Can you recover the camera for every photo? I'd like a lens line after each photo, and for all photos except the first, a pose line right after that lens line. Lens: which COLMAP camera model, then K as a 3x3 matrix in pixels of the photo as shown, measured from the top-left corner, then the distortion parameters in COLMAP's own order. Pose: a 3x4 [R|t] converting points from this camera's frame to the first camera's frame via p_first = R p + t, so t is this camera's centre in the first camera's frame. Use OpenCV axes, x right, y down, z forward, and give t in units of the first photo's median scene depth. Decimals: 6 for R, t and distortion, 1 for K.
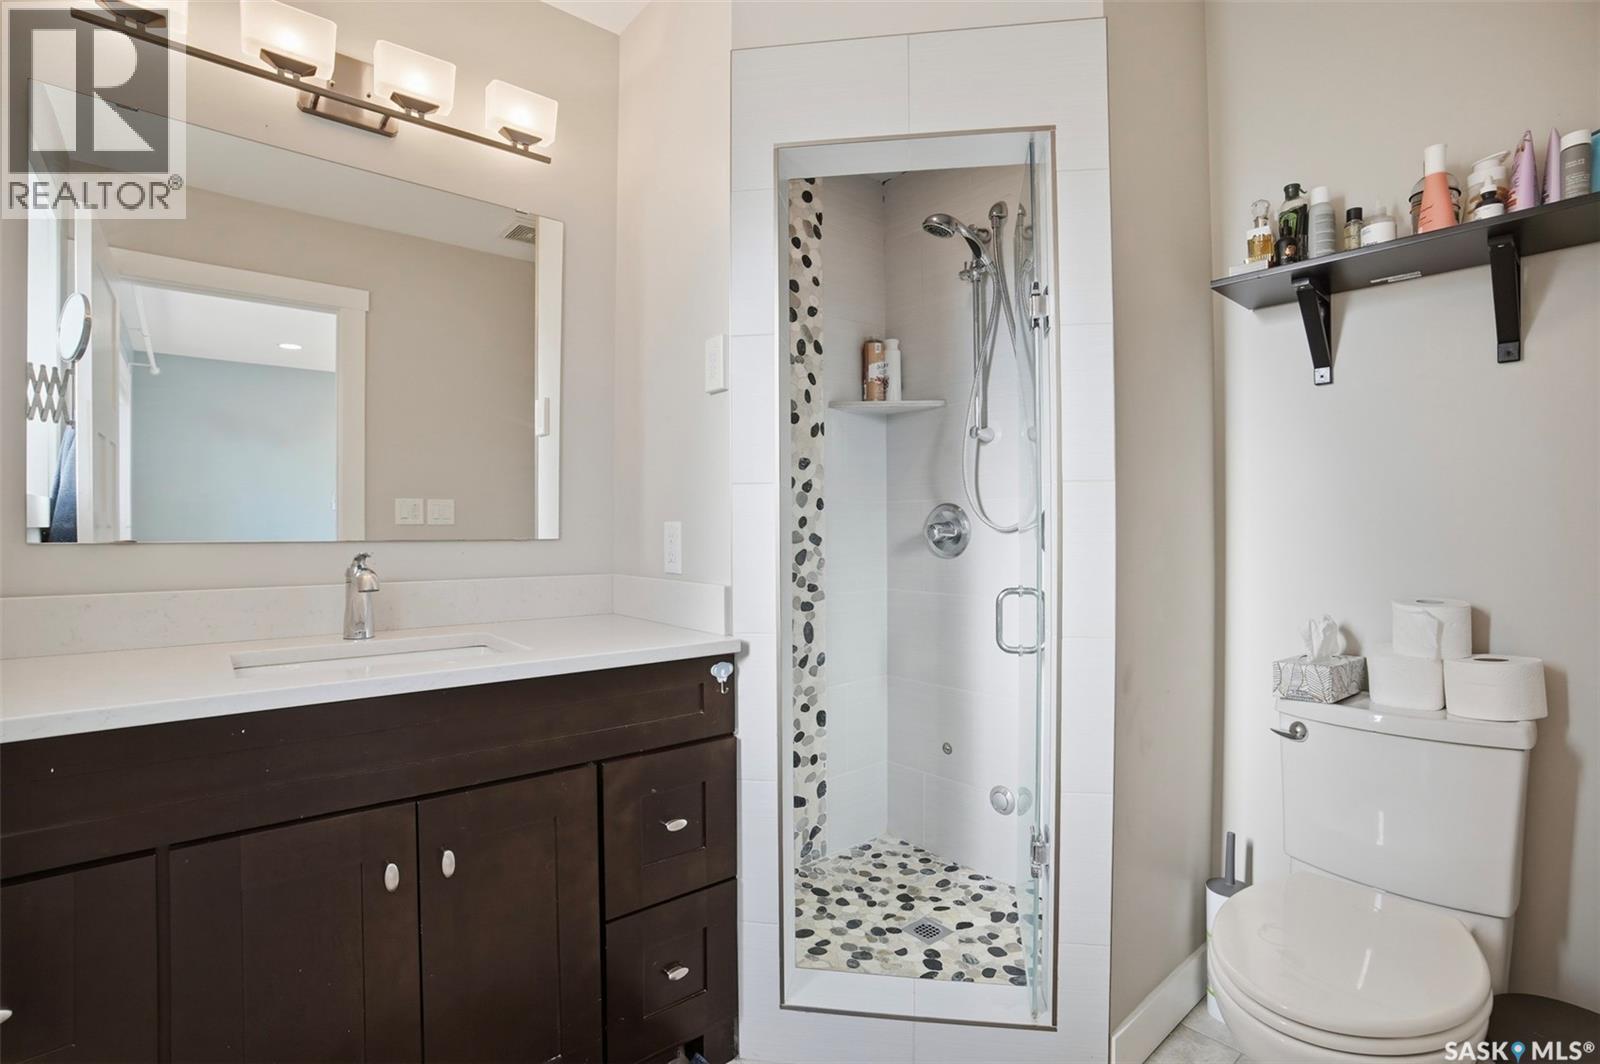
lens RADIAL K [[747.0, 0, 806.7], [0, 747.0, 542.8], [0, 0, 1]] dist [-0.047943, 0.003638]
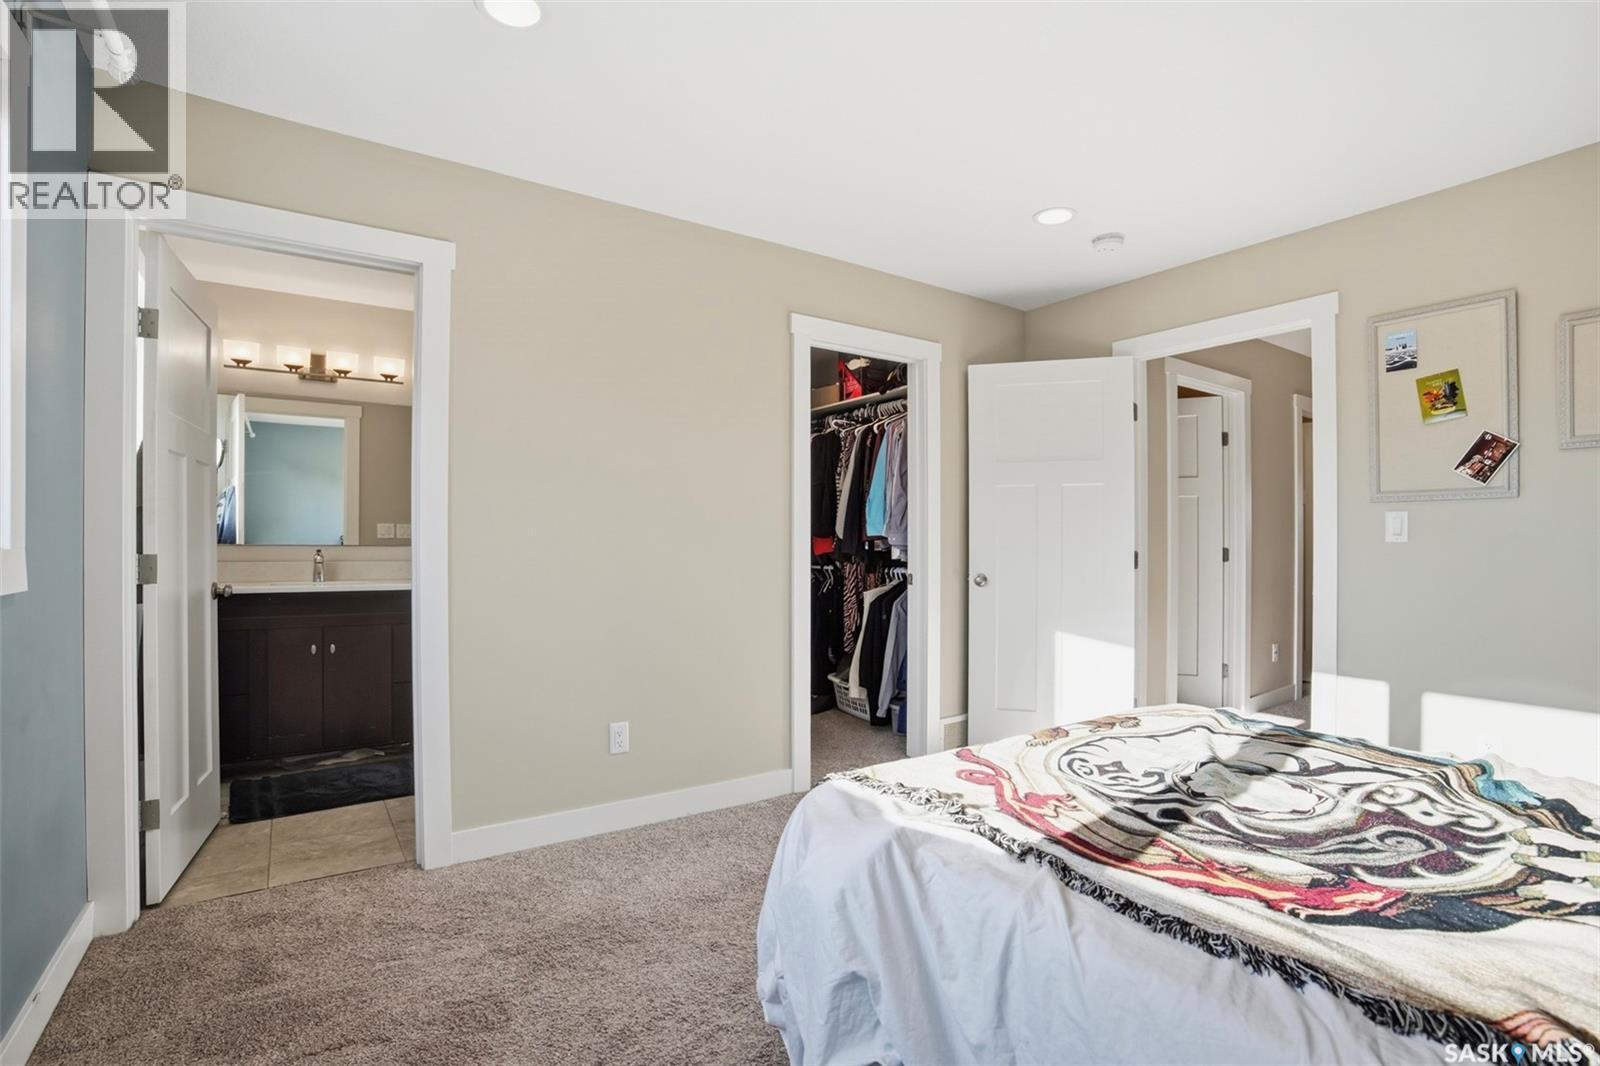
lens RADIAL K [[747.0, 0, 795.8], [0, 747.0, 535.5], [0, 0, 1]] dist [-0.047943, 0.003638]
pose [[0.995067, 0.001849, -0.099189, 1.278471], [-0.002548, 0.999973, -0.006920, -0.020681], [0.099174, 0.007139, 0.995045, -1.372830]]
